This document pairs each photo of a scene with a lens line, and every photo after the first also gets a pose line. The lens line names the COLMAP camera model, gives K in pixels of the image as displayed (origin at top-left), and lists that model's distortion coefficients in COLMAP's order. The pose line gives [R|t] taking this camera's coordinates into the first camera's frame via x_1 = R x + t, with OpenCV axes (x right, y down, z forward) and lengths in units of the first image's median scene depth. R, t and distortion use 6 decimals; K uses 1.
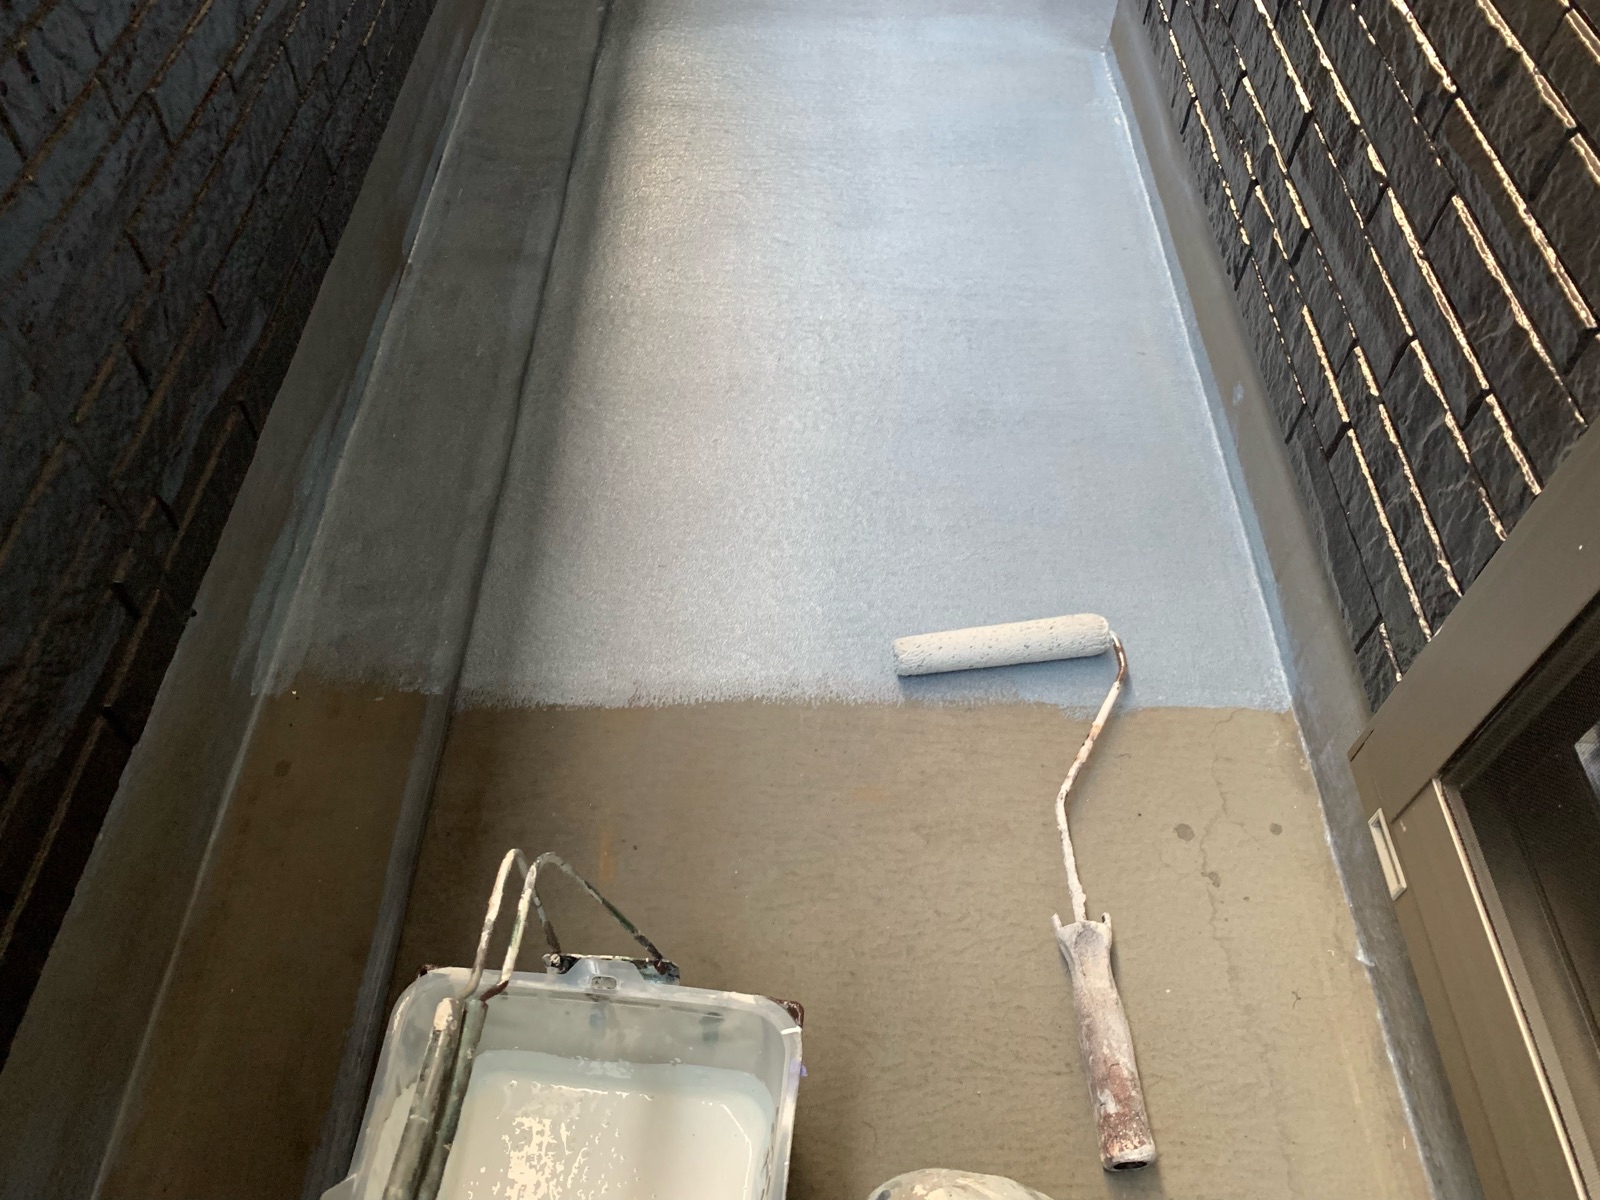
lens RADIAL K [[1227.1, 0, 795.0], [0, 1227.1, 601.8], [0, 0, 1]] dist [0.014723, -0.021773]
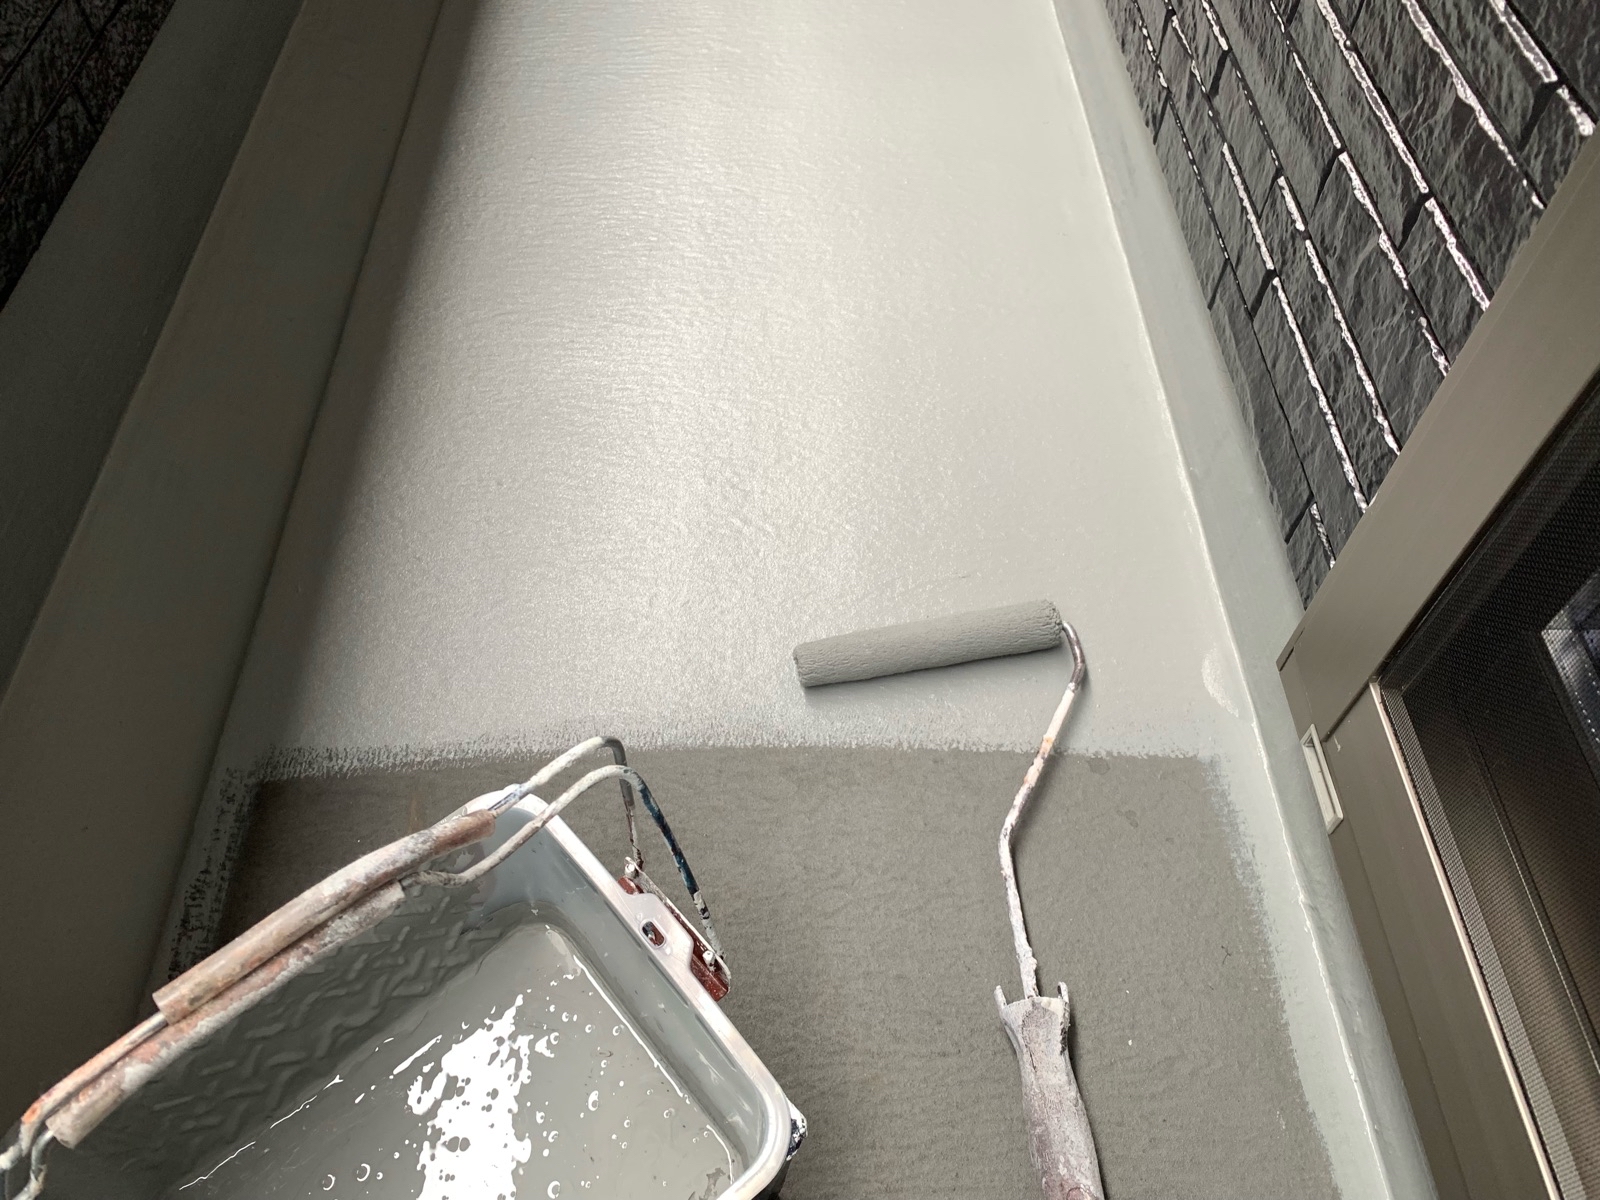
lens RADIAL K [[1227.1, 0, 806.8], [0, 1227.1, 596.6], [0, 0, 1]] dist [0.014723, -0.021773]
pose [[0.999322, -0.033869, 0.014430, 0.124293], [0.033475, 0.999082, 0.026742, 0.048025], [-0.015322, -0.026241, 0.999538, 0.178129]]
